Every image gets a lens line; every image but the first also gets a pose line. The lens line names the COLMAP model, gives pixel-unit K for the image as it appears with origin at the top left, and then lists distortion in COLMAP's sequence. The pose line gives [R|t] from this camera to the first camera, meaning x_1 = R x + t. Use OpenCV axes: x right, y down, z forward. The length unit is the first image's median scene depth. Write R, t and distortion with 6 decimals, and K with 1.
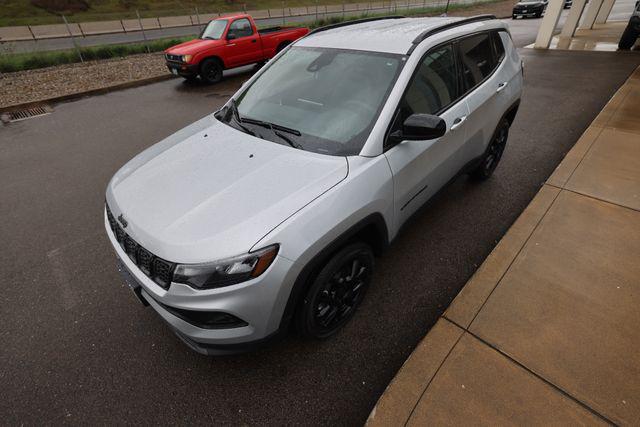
lens RADIAL K [[293.2, 0, 318.8], [0, 293.2, 212.7], [0, 0, 1]] dist [-0.032149, 0.015853]
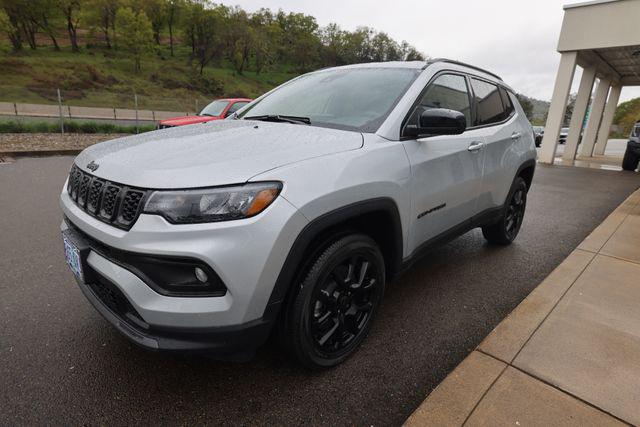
lens RADIAL K [[343.6, 0, 320.0], [0, 343.6, 213.5], [0, 0, 1]] dist [-0.026905, 0.027686]
pose [[0.995335, 0.092917, 0.025984, -0.033536], [-0.079241, 0.940911, -0.329253, 0.356353], [-0.055042, 0.325658, 0.943884, 0.071819]]
